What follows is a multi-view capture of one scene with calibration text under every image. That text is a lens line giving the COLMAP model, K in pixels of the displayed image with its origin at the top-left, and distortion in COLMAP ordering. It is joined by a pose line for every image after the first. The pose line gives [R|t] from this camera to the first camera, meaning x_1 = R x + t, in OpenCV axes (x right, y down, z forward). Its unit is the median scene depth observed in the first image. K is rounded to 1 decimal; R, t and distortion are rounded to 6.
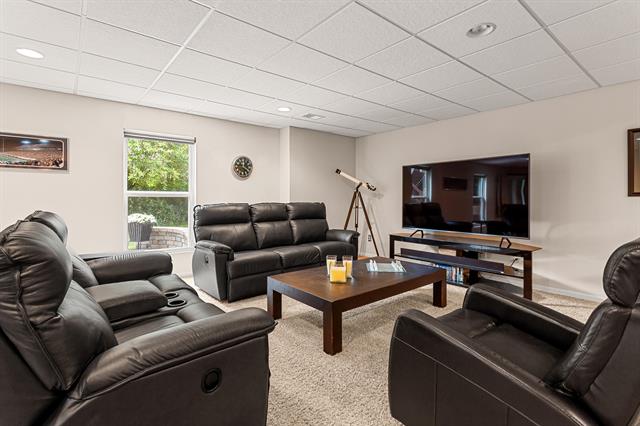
lens RADIAL K [[309.0, 0, 319.0], [0, 309.0, 200.5], [0, 0, 1]] dist [0.002124, 0.000540]
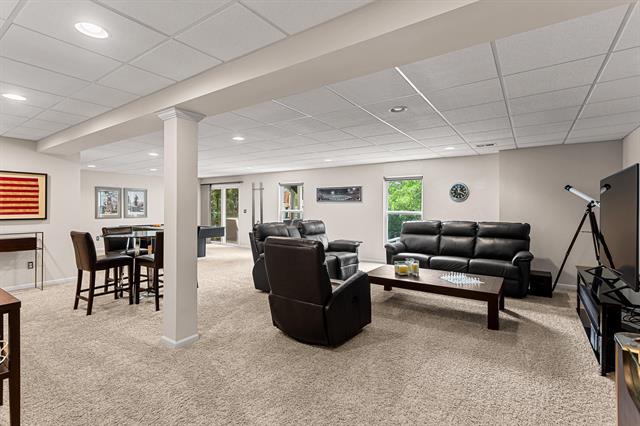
lens RADIAL K [[309.0, 0, 319.0], [0, 309.0, 200.5], [0, 0, 1]] dist [0.002124, 0.000540]
pose [[0.253092, -0.028548, -0.967021, 0.842329], [-0.022464, 0.999122, -0.035375, -0.016550], [0.967181, 0.030677, 0.252228, 0.136984]]
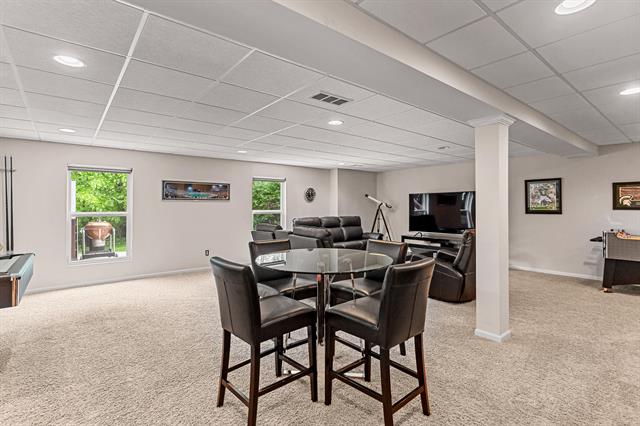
lens RADIAL K [[309.0, 0, 319.0], [0, 309.0, 200.5], [0, 0, 1]] dist [0.002124, 0.000540]
pose [[0.999953, -0.006943, -0.006718, -0.194092], [0.006727, 0.999478, -0.031610, -0.025625], [0.006934, 0.031564, 0.999478, -0.639272]]
